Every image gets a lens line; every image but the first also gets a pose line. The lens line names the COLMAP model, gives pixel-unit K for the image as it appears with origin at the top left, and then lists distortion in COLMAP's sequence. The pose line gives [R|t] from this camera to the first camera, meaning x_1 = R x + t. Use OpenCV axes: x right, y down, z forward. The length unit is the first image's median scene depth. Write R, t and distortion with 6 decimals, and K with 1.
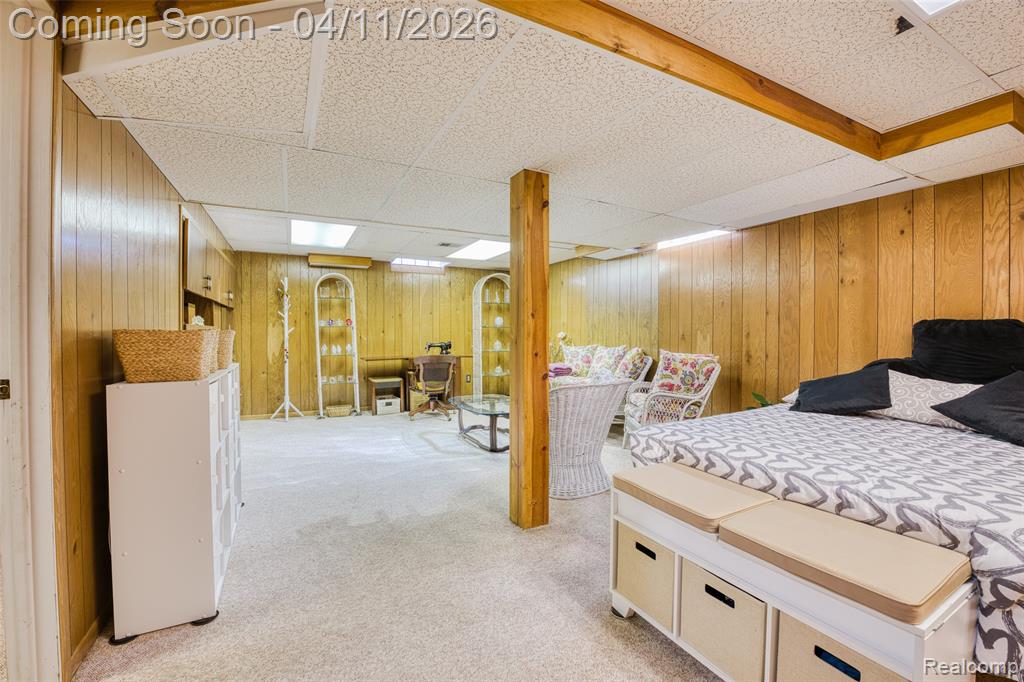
lens RADIAL K [[413.2, 0, 517.6], [0, 413.2, 338.4], [0, 0, 1]] dist [-0.028842, 0.002561]
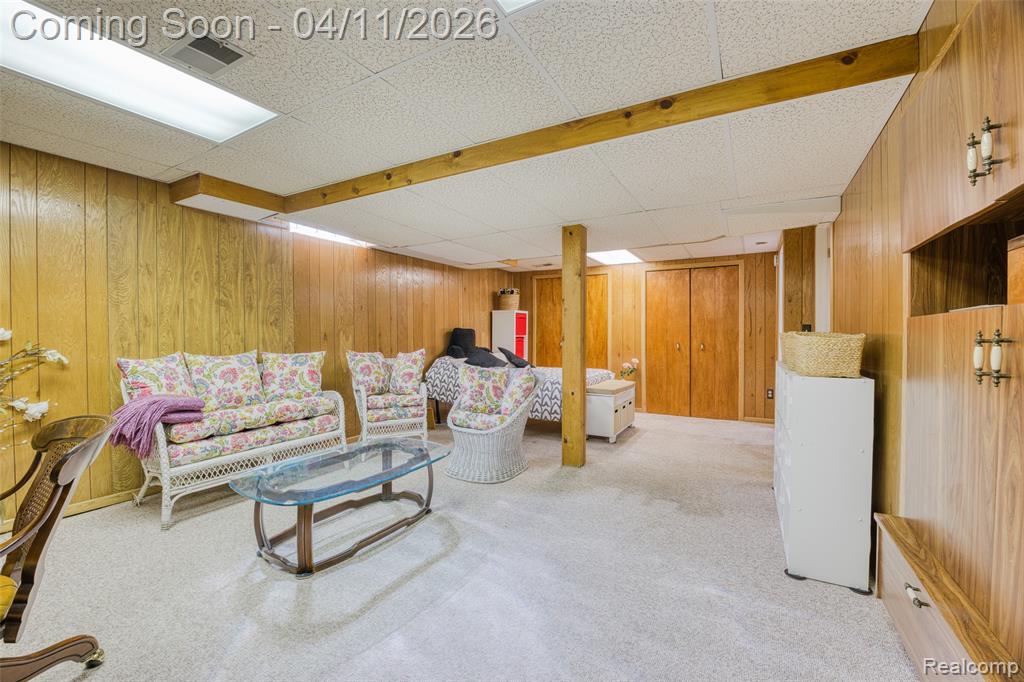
lens RADIAL K [[413.2, 0, 518.7], [0, 413.2, 338.0], [0, 0, 1]] dist [-0.028842, 0.002561]
pose [[-0.517187, -0.016432, 0.855715, -0.749569], [0.002102, 0.999788, 0.020469, -0.024254], [-0.855870, 0.012385, -0.517043, 1.279762]]
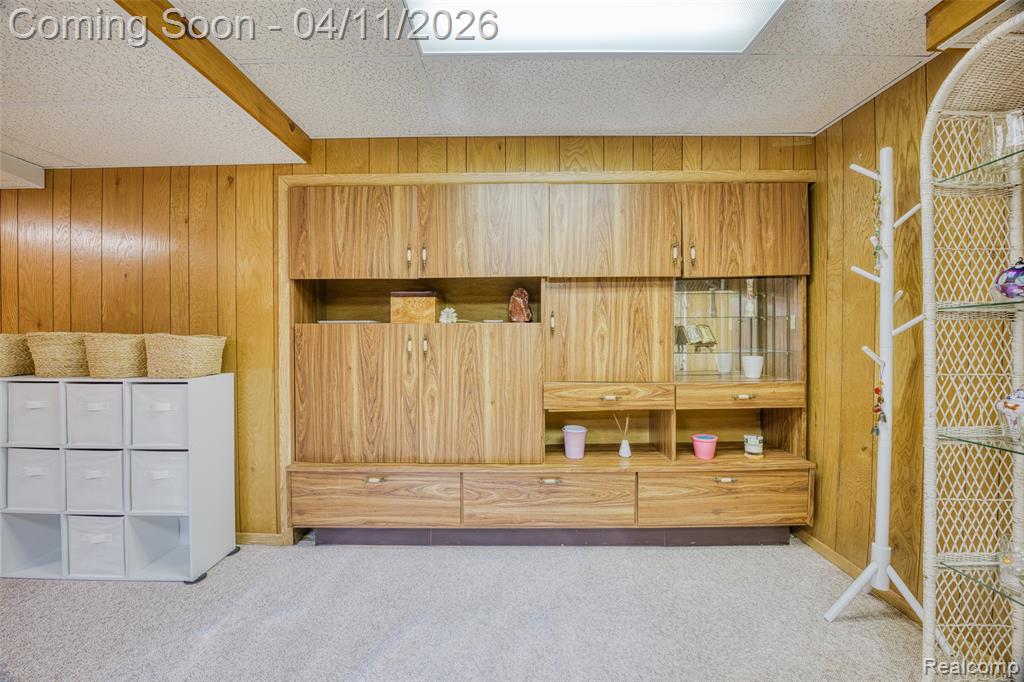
lens RADIAL K [[413.2, 0, 509.8], [0, 413.2, 337.7], [0, 0, 1]] dist [-0.028842, 0.002561]
pose [[-0.484451, 0.002512, -0.874815, -0.238739], [-0.011297, 0.999895, 0.009127, -0.025743], [0.874746, 0.014305, -0.484371, 1.305277]]
